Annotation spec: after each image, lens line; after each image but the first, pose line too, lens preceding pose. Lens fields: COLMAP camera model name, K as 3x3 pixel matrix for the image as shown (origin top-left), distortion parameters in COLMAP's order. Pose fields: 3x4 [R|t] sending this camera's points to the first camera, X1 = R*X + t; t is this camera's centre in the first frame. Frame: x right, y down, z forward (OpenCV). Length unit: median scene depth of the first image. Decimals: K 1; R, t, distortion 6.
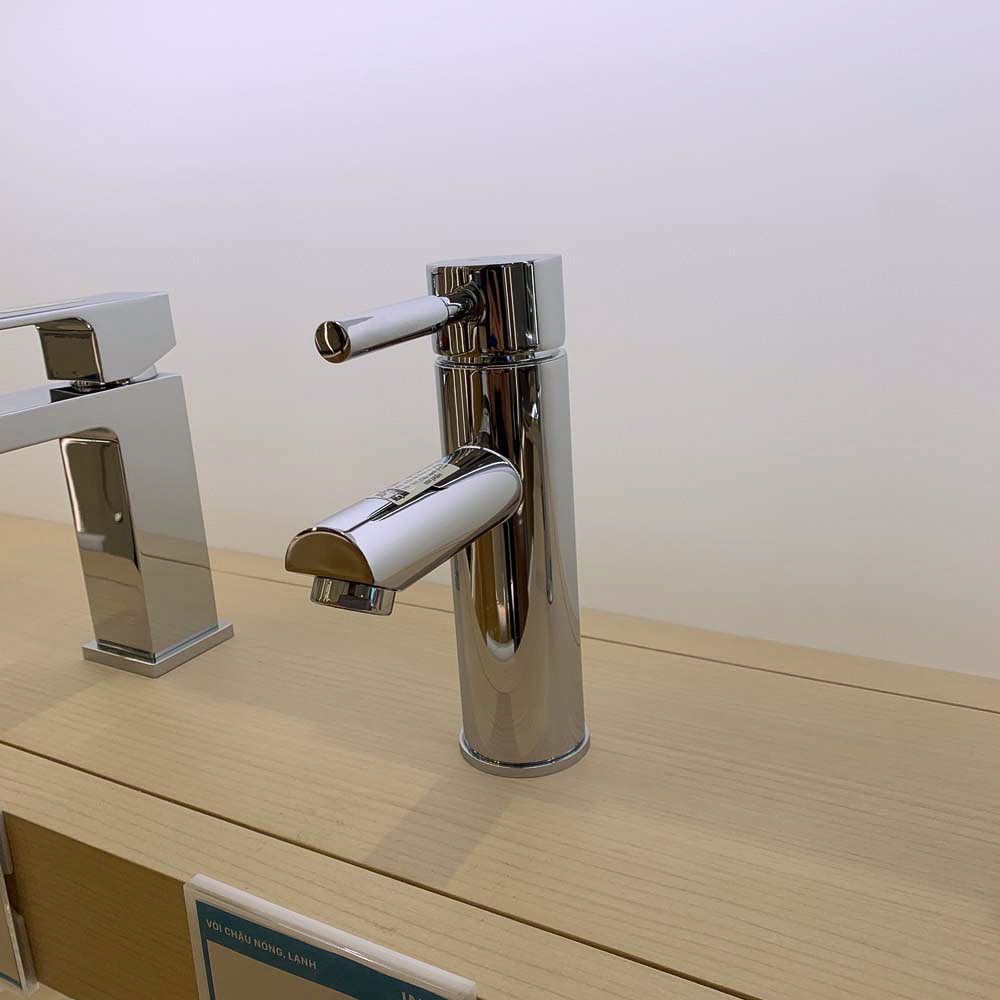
lens RADIAL K [[1045.6, 0, 500.0], [0, 1045.6, 500.0], [0, 0, 1]] dist [-0.012041, -0.013883]
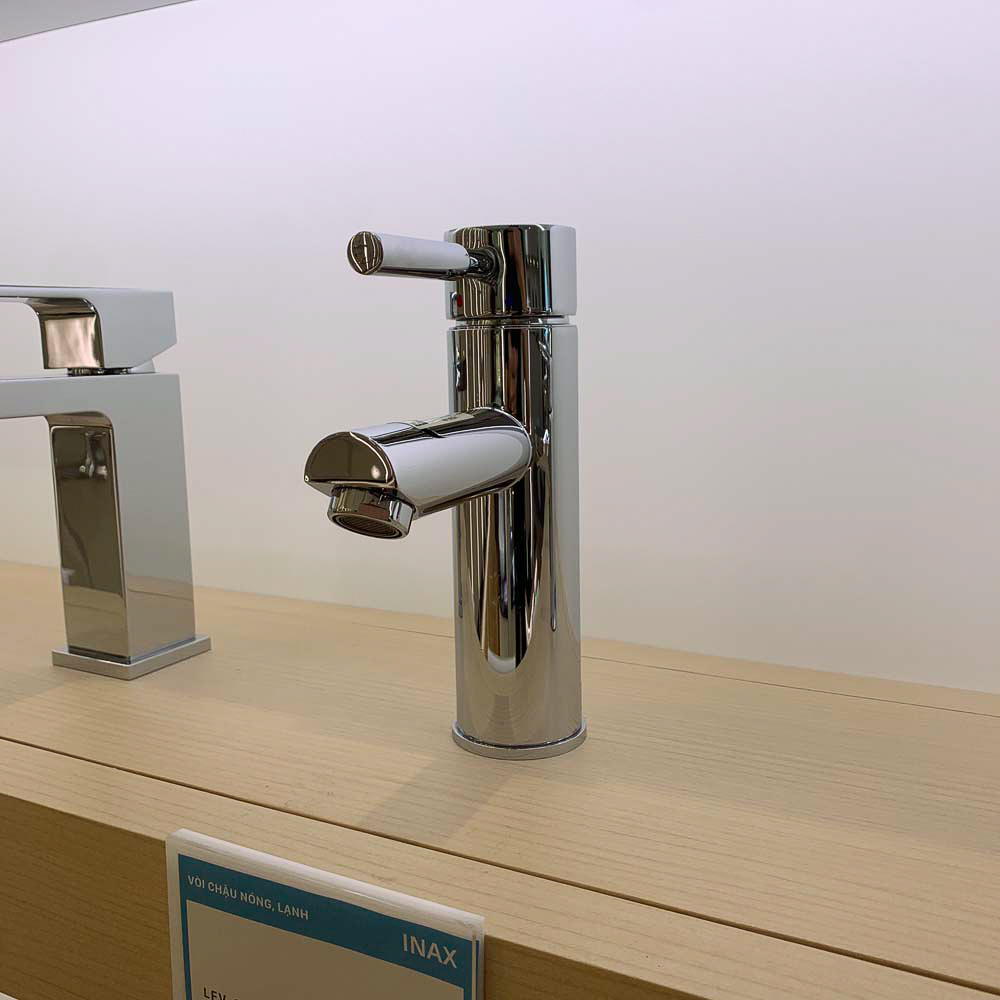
lens RADIAL K [[1053.7, 0, 500.0], [0, 1053.7, 500.0], [0, 0, 1]] dist [0.003255, -0.020814]
pose [[0.998462, 0.034623, 0.043308, -0.050191], [-0.028352, 0.990045, -0.137868, 0.174832], [-0.047650, 0.136428, 0.989503, 0.002815]]
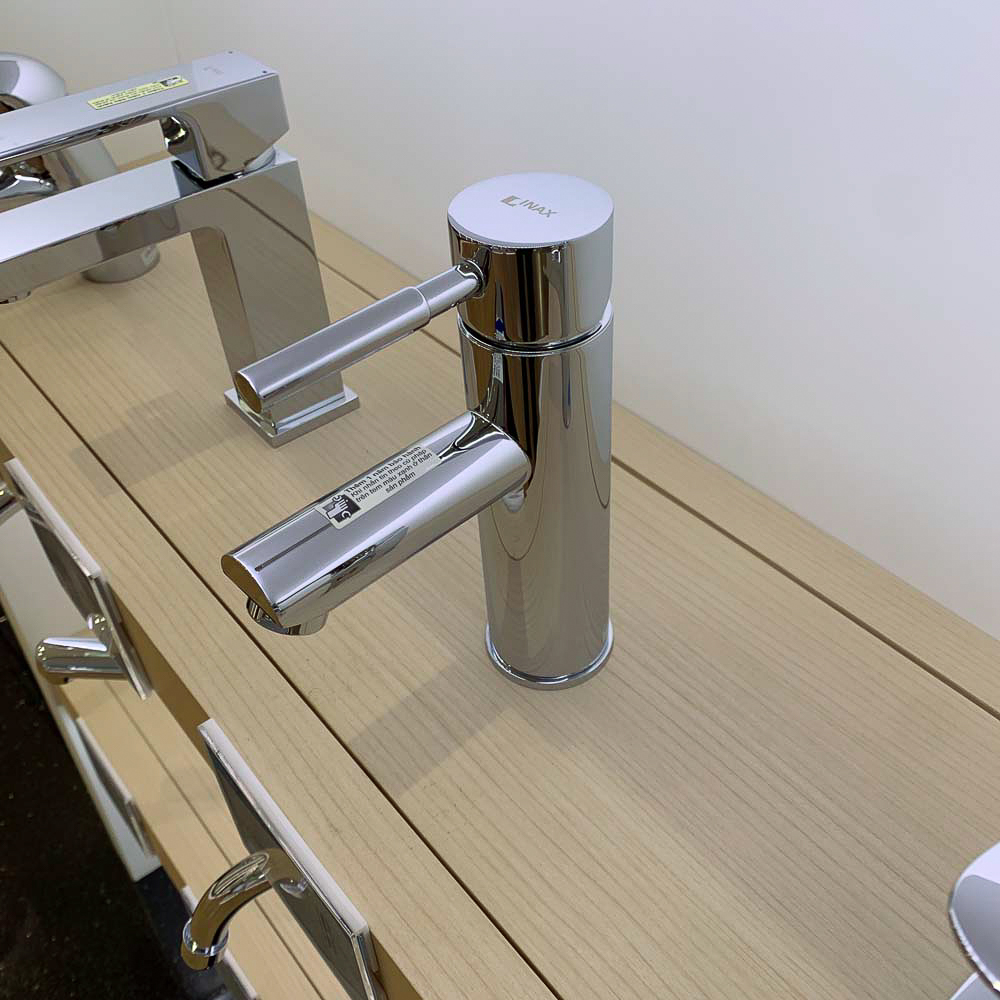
lens RADIAL K [[1040.3, 0, 468.7], [0, 1040.3, 499.3], [0, 0, 1]] dist [0.093411, -0.007356]
pose [[0.930415, 0.239727, -0.277235, 0.232004], [-0.092475, 0.885498, 0.455347, -0.399040], [0.354650, -0.398024, 0.846050, 0.183424]]
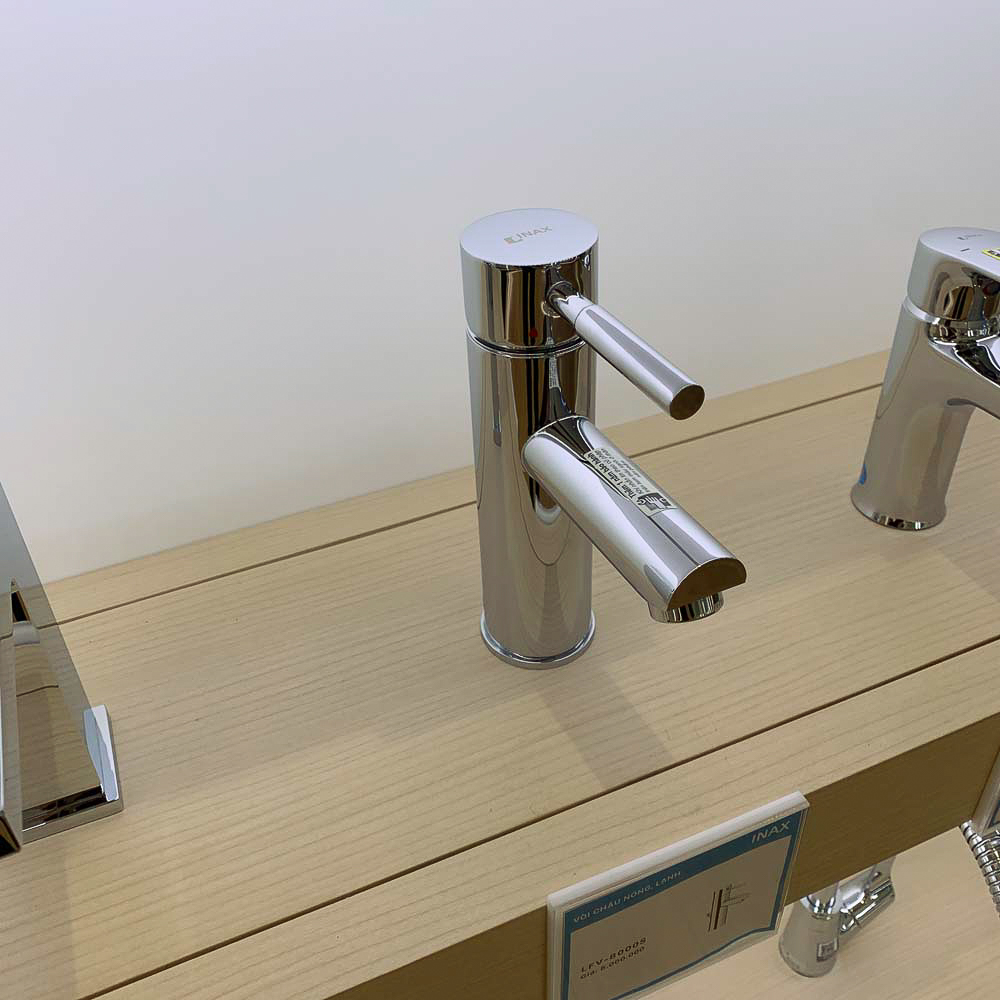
lens RADIAL K [[1063.1, 0, 504.2], [0, 1063.1, 464.0], [0, 0, 1]] dist [0.019498, 0.004981]
pose [[0.614617, -0.459499, 0.641176, -0.763526], [0.257358, 0.885153, 0.387648, -0.444909], [-0.745663, -0.073243, 0.662286, 0.309735]]
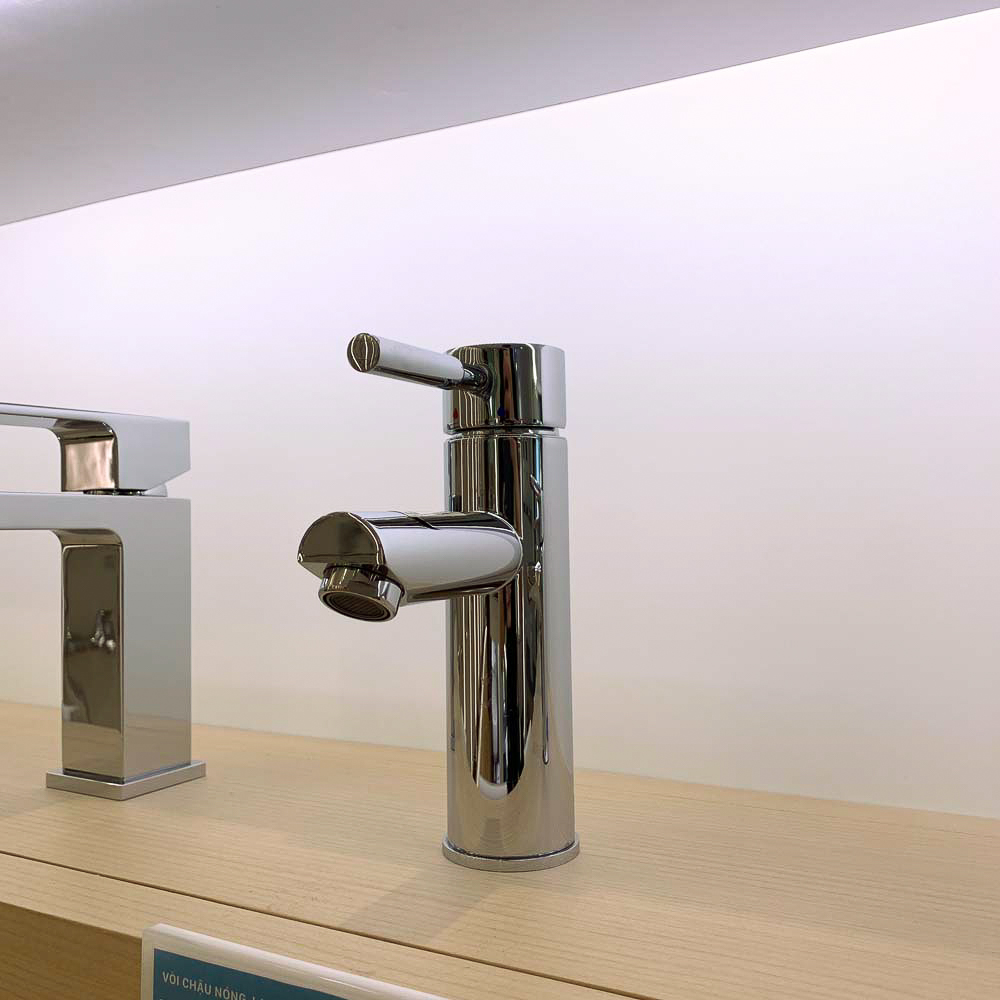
lens RADIAL K [[1053.7, 0, 500.0], [0, 1053.7, 500.0], [0, 0, 1]] dist [0.003255, -0.020814]
pose [[0.998647, 0.048005, 0.020004, -0.023717], [-0.039455, 0.949928, -0.309969, 0.260829], [-0.033883, 0.308760, 0.950536, -0.011416]]
